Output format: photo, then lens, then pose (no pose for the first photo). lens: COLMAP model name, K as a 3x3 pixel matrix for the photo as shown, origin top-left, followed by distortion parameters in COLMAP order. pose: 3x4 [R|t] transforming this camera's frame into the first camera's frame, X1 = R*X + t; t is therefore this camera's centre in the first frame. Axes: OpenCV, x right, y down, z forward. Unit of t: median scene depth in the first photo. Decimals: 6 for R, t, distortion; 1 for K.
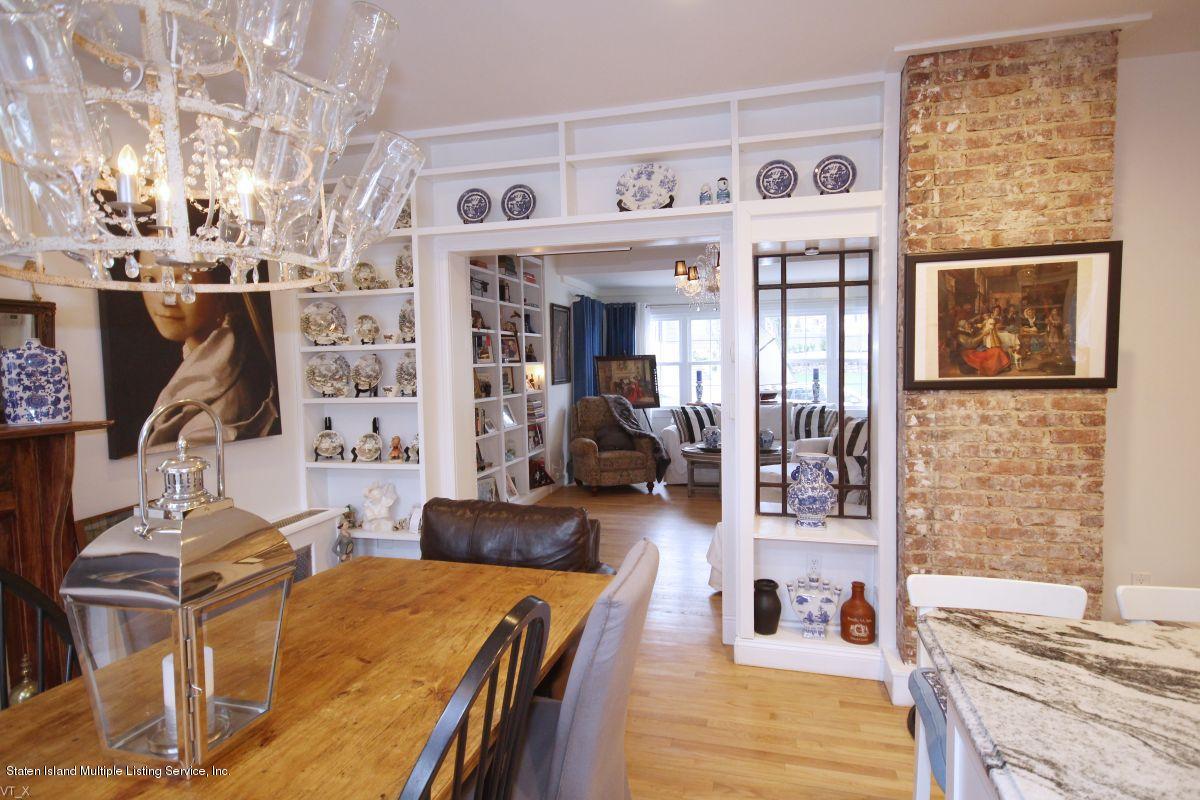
lens RADIAL K [[648.2, 0, 601.7], [0, 648.2, 398.1], [0, 0, 1]] dist [-0.000259, -0.000188]
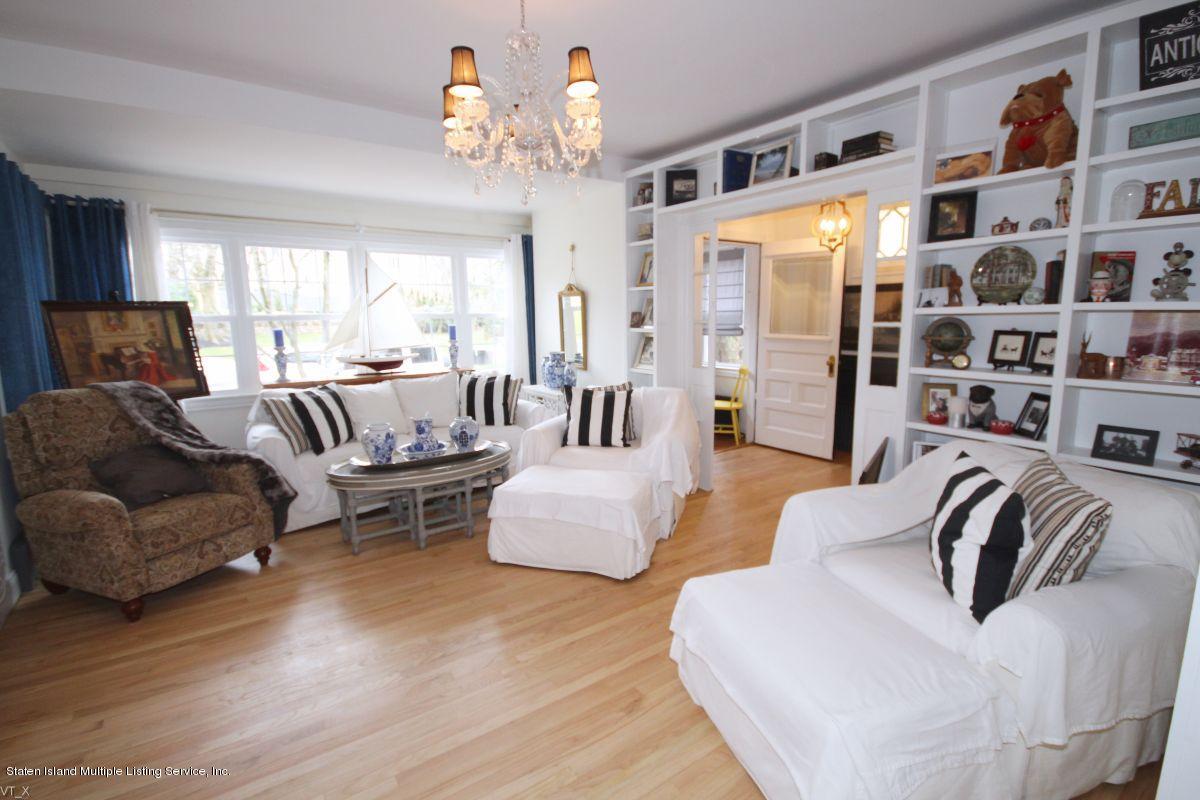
lens RADIAL K [[559.1, 0, 600.7], [0, 559.1, 399.4], [0, 0, 1]] dist [0.016752, -0.012272]
pose [[0.635796, -0.105247, 0.764648, -0.069707], [0.043937, 0.993989, 0.100281, -0.016472], [-0.770605, -0.030162, 0.636599, 0.427290]]
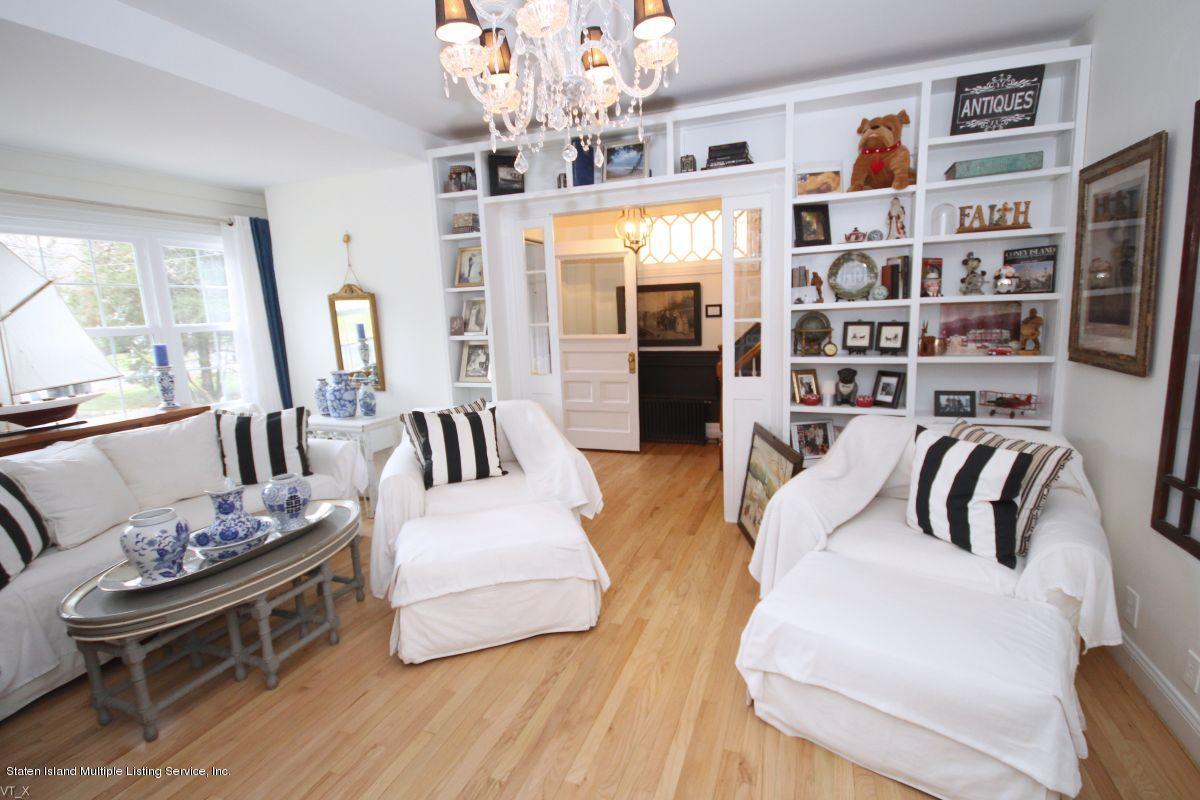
lens RADIAL K [[559.1, 0, 601.7], [0, 559.1, 401.4], [0, 0, 1]] dist [0.016752, -0.012272]
pose [[0.102165, -0.150405, 0.983331, -0.082402], [0.094955, 0.985465, 0.140866, -0.033757], [-0.990225, 0.078981, 0.114961, 0.628969]]
